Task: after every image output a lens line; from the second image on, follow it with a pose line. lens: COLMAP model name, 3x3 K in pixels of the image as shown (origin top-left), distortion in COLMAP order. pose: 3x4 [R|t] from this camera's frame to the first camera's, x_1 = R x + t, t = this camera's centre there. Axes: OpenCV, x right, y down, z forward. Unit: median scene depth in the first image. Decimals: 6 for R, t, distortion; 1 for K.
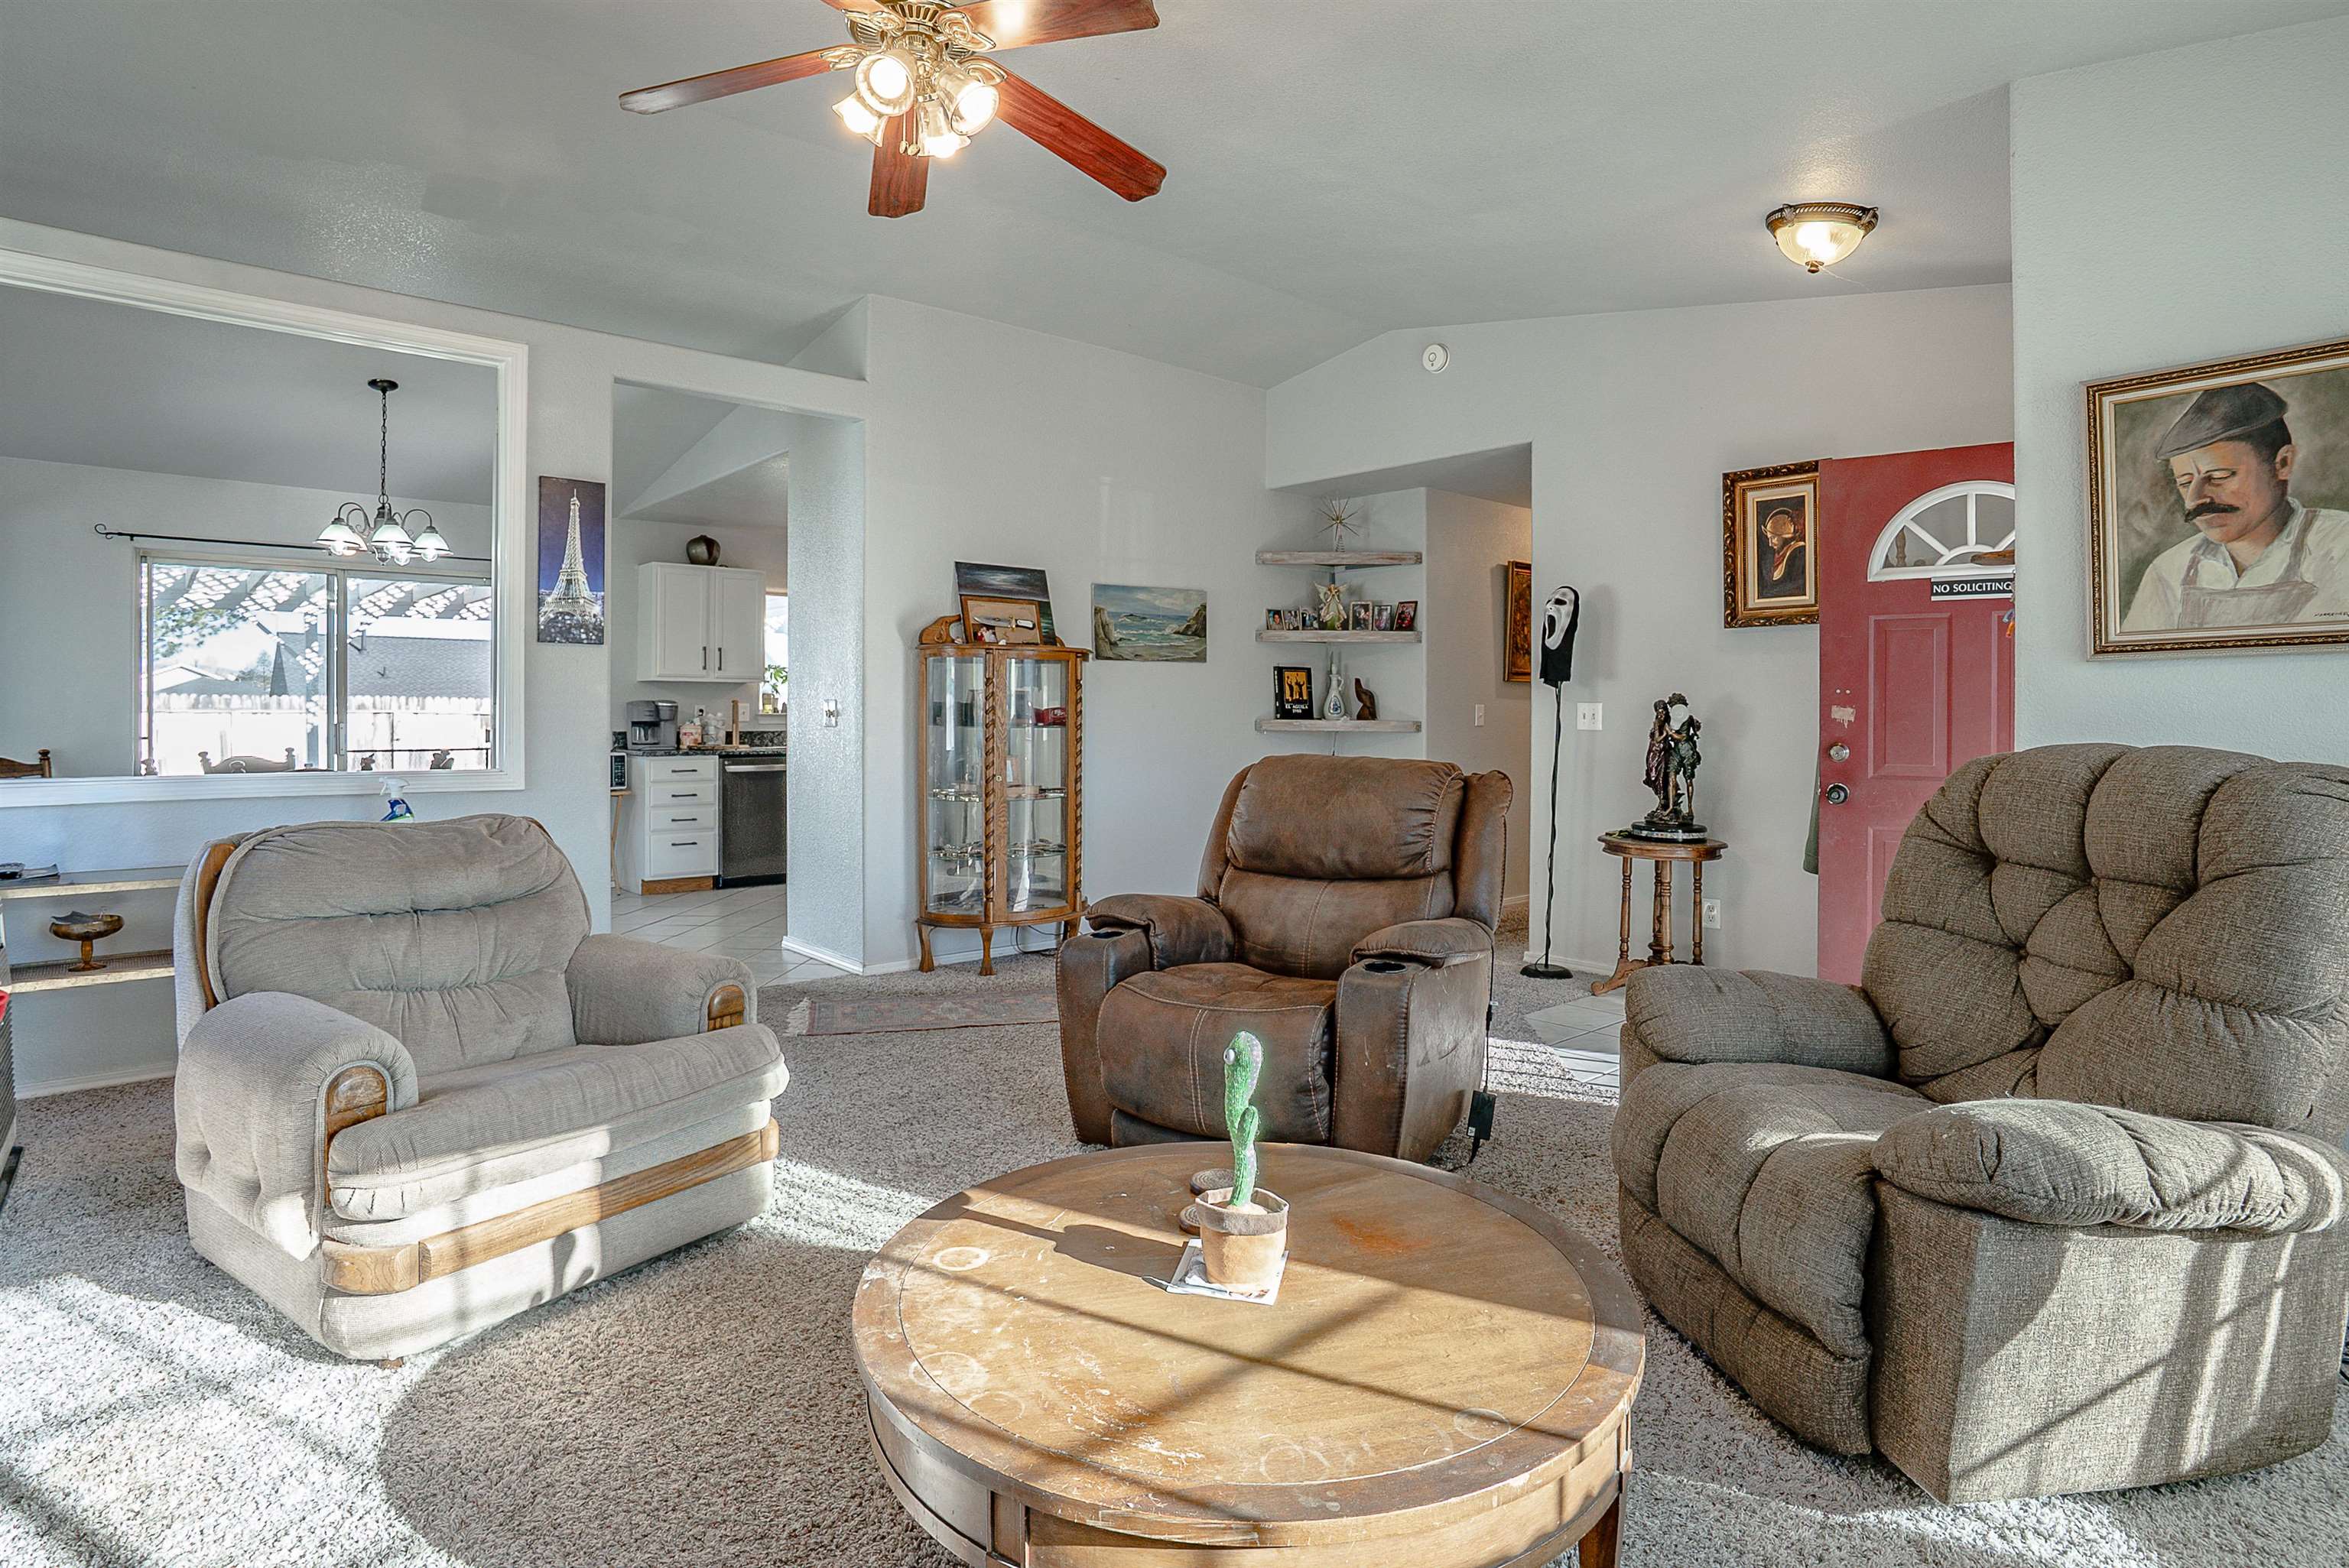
lens RADIAL K [[1274.7, 0, 1282.0], [0, 1274.7, 707.8], [0, 0, 1]] dist [-0.000203, 0.000074]
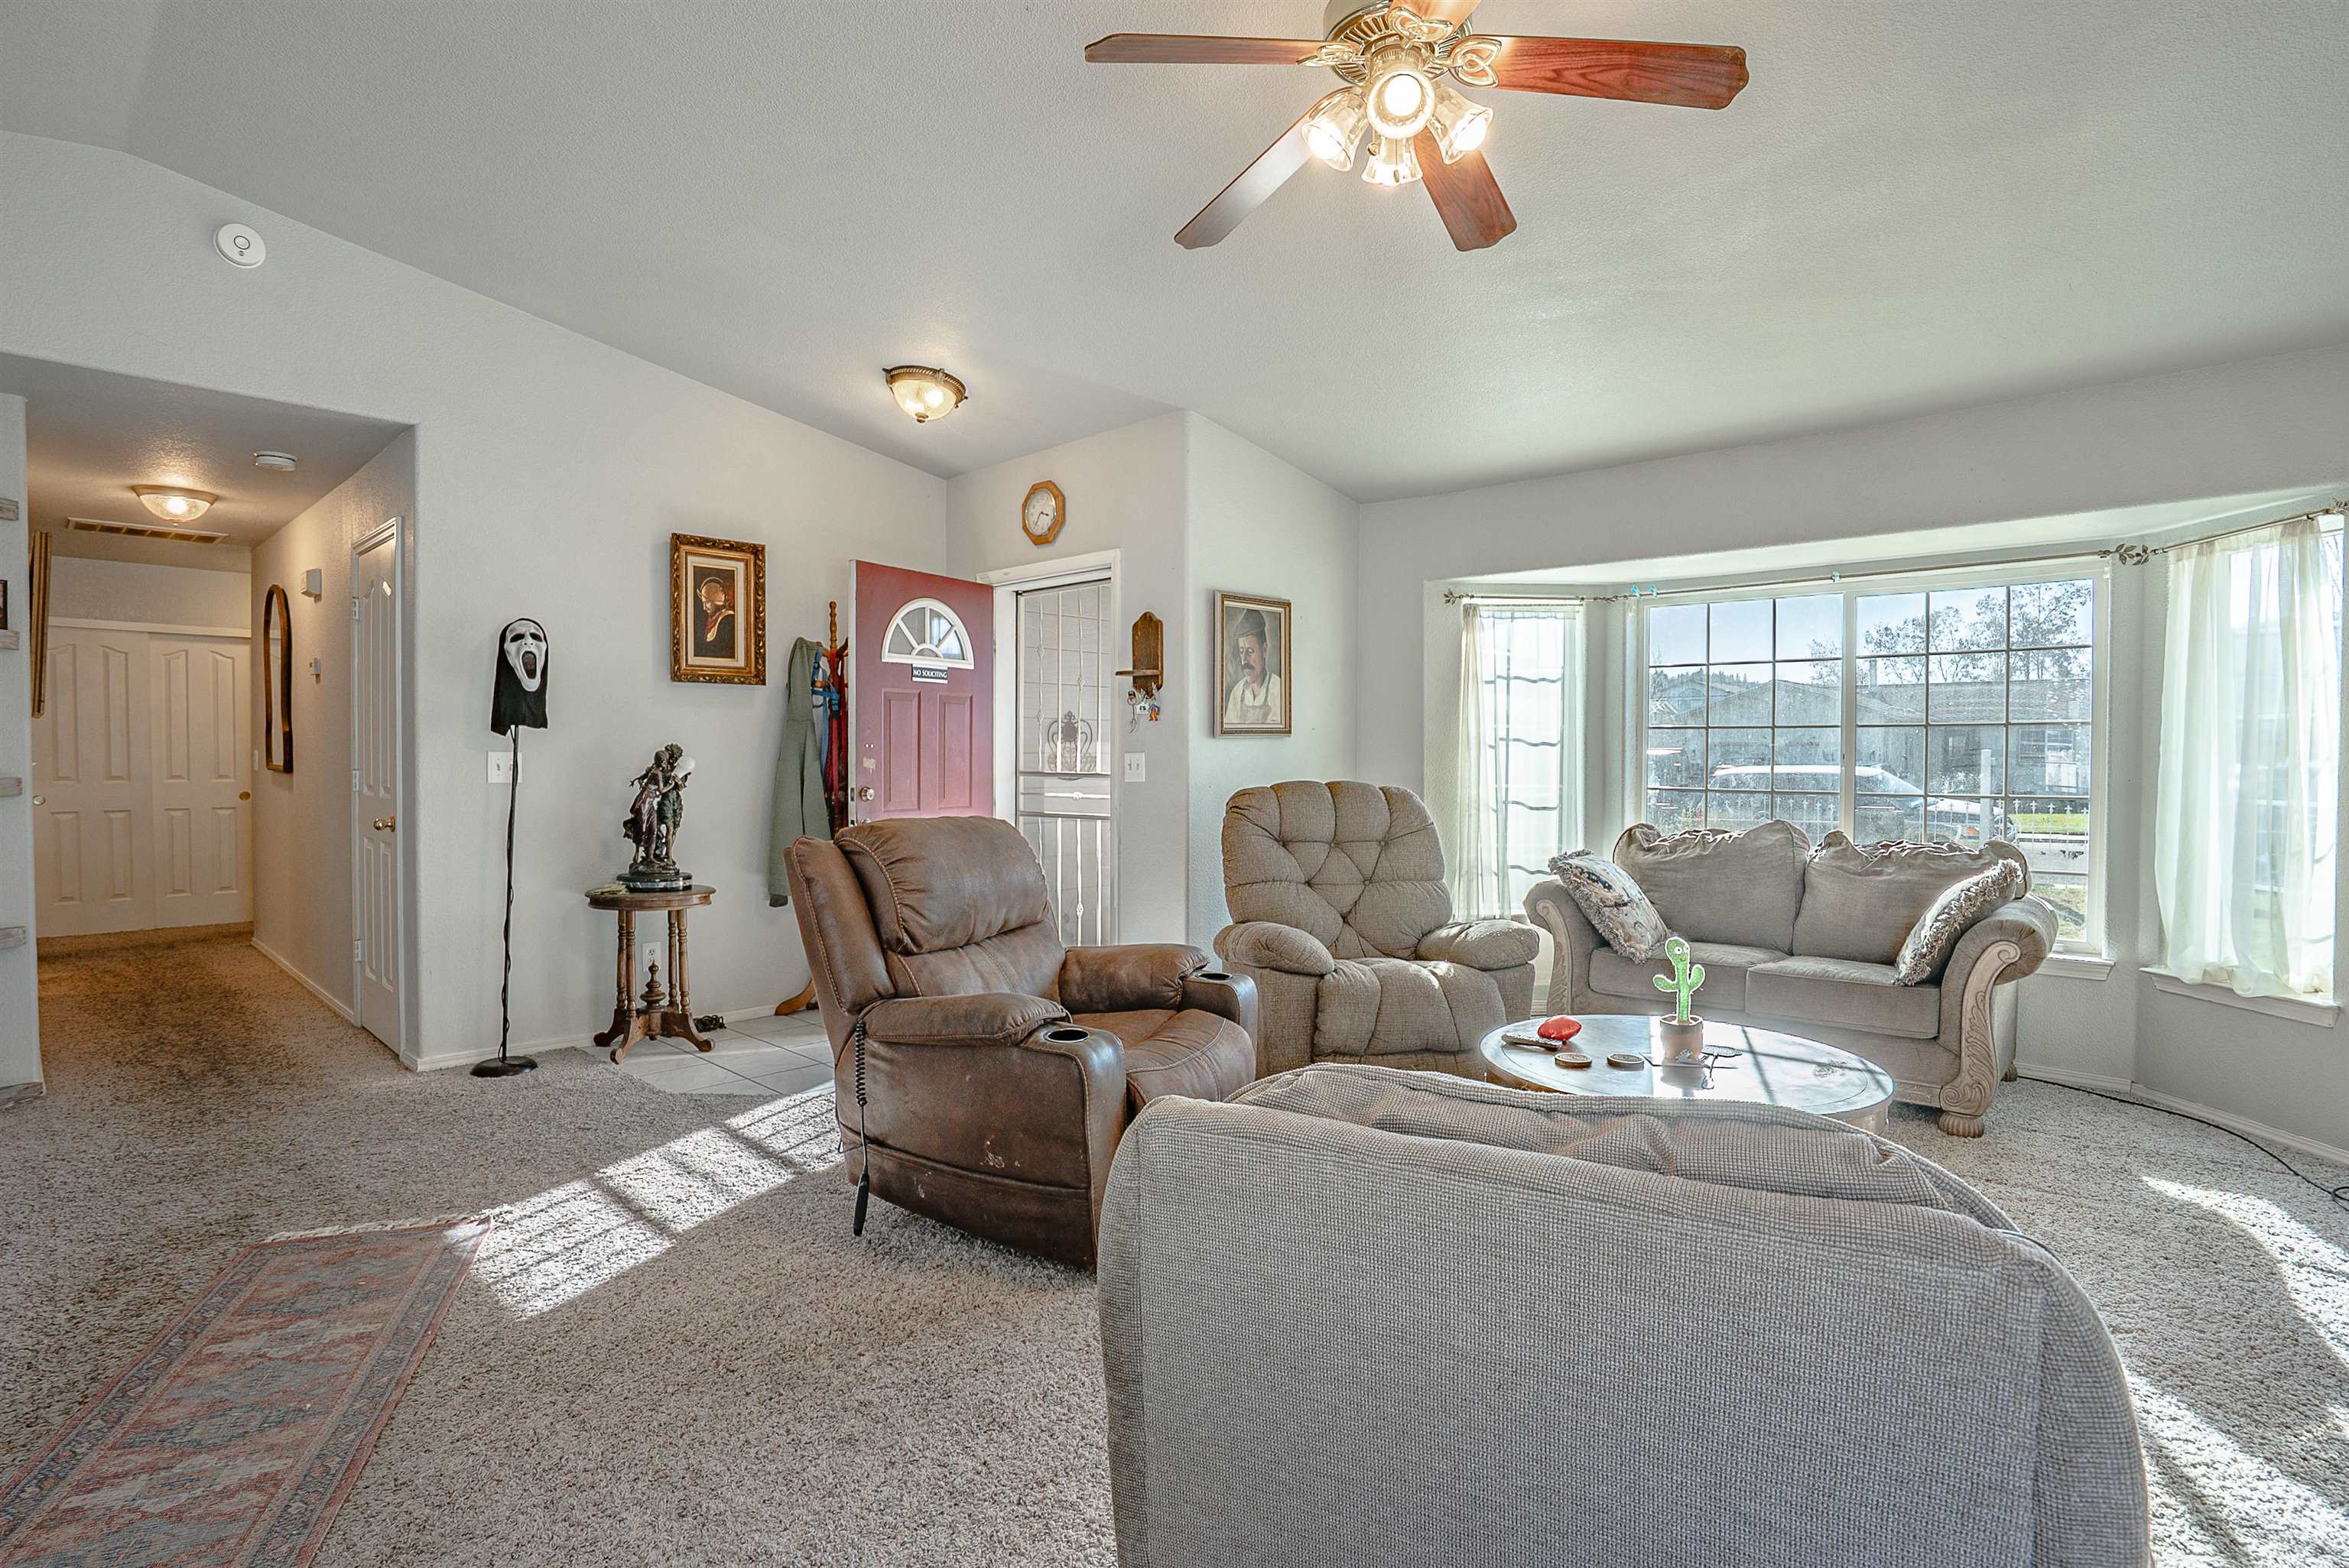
lens RADIAL K [[1145.4, 0, 1175.4], [0, 1145.4, 777.6], [0, 0, 1]] dist [-0.062436, 0.030028]
pose [[-0.037166, -0.024171, 0.999017, -0.603555], [-0.008852, 0.999676, 0.023858, -0.009920], [-0.999270, -0.007957, -0.037368, 0.632805]]
